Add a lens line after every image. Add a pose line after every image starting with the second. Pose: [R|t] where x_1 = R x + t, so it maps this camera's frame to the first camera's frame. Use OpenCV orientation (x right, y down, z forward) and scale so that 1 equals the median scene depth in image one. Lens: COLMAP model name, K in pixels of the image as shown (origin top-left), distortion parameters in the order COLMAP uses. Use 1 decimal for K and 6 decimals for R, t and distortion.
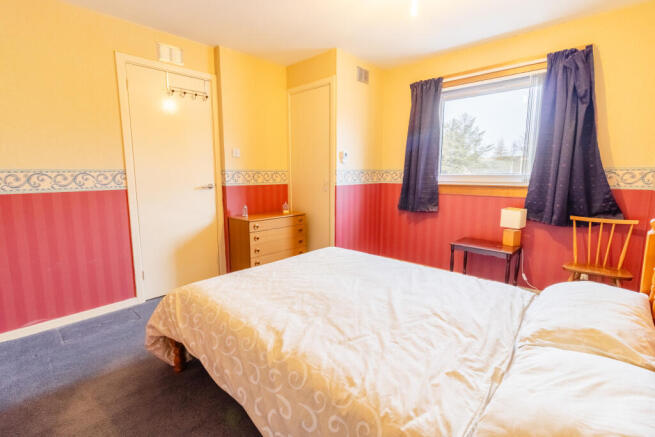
lens RADIAL K [[308.9, 0, 322.6], [0, 308.9, 215.0], [0, 0, 1]] dist [-0.000201, 0.000098]
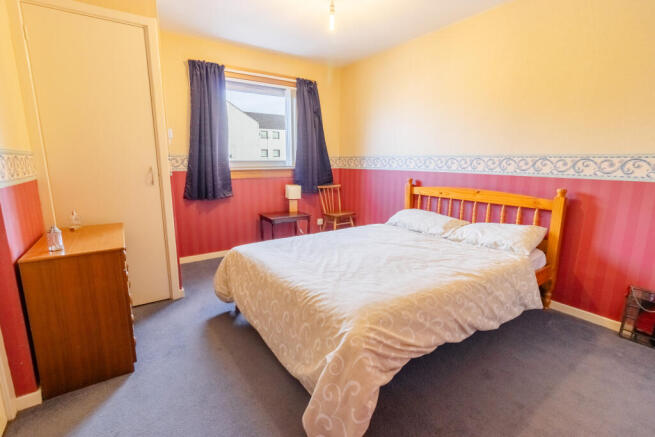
lens RADIAL K [[299.0, 0, 326.0], [0, 299.0, 217.7], [0, 0, 1]] dist [0.000607, 0.000236]
pose [[0.209067, -0.184646, 0.960311, -0.728956], [0.128887, 0.978648, 0.160113, -0.078769], [-0.969371, 0.090297, 0.228401, 0.596489]]
